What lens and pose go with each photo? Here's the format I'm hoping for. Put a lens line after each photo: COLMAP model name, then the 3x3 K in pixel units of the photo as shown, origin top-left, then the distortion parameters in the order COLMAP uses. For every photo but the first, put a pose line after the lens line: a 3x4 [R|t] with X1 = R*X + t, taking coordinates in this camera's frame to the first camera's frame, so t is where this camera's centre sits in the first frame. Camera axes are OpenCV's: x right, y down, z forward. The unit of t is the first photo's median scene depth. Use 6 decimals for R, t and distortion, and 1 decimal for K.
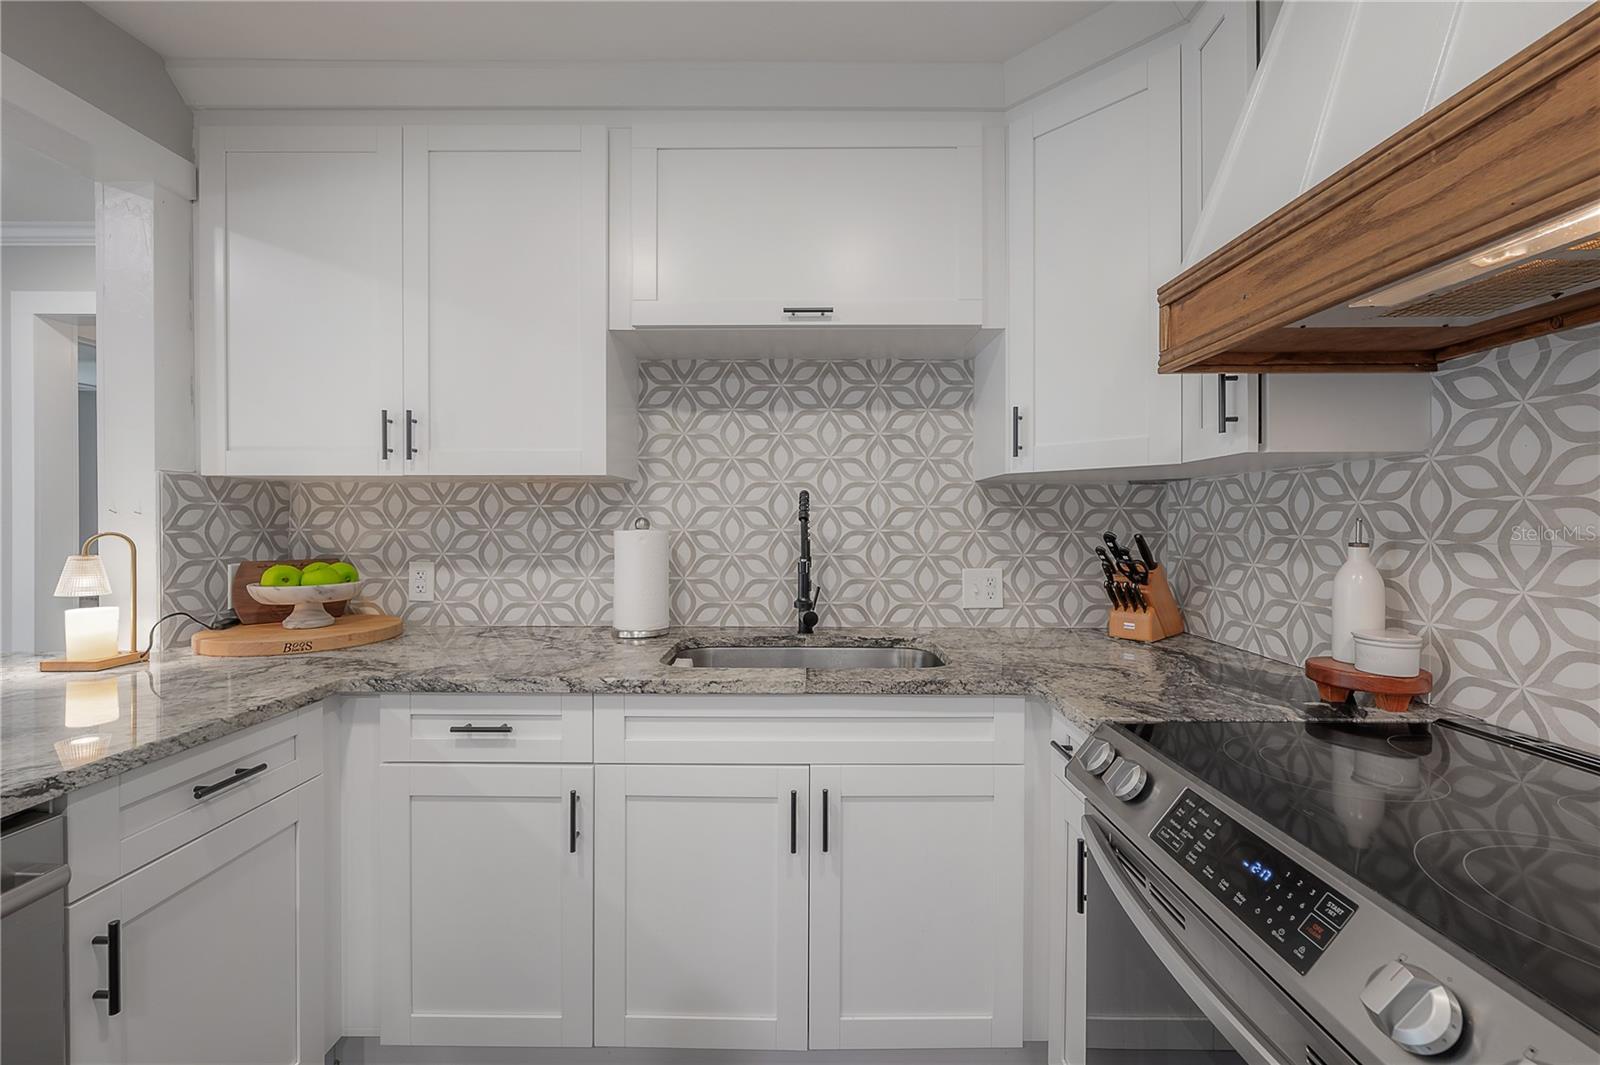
lens RADIAL K [[638.5, 0, 808.3], [0, 638.5, 523.0], [0, 0, 1]] dist [-0.001046, 0.000041]
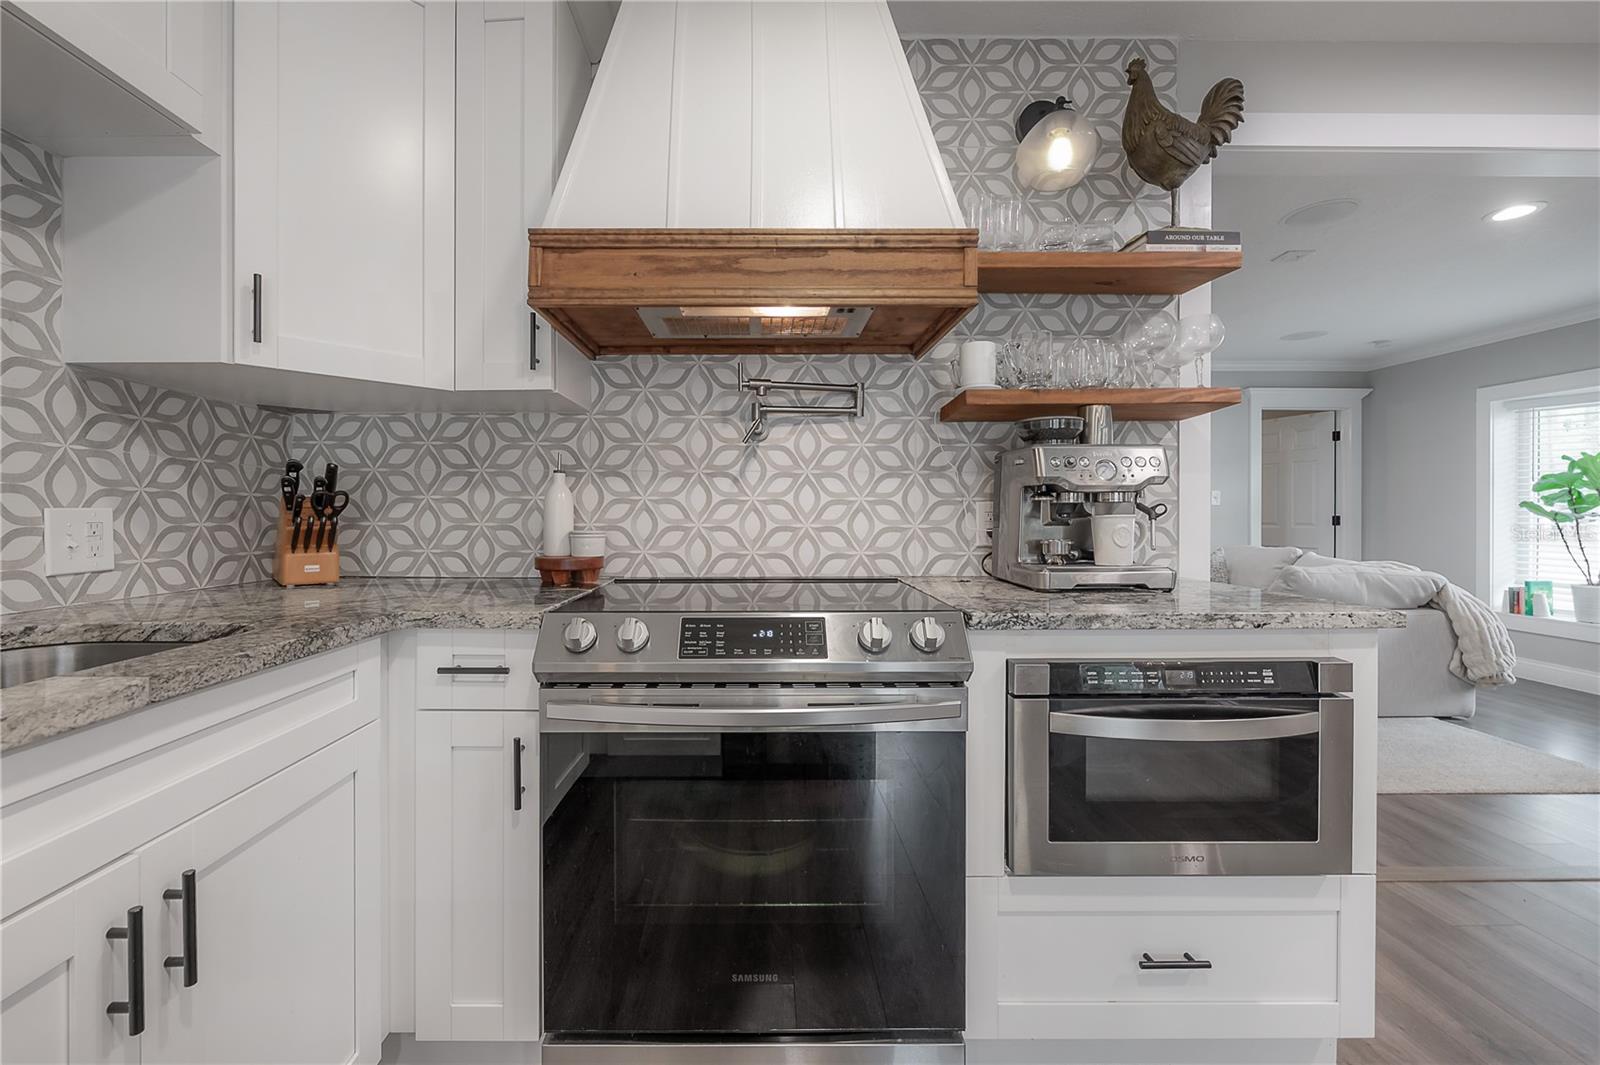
lens RADIAL K [[654.9, 0, 754.4], [0, 654.9, 514.0], [0, 0, 1]] dist [-0.002778, -0.000231]
pose [[0.010225, -0.000664, 0.999948, -0.411208], [0.002724, 0.999996, 0.000636, 0.092777], [-0.999944, 0.002717, 0.010226, 0.409023]]
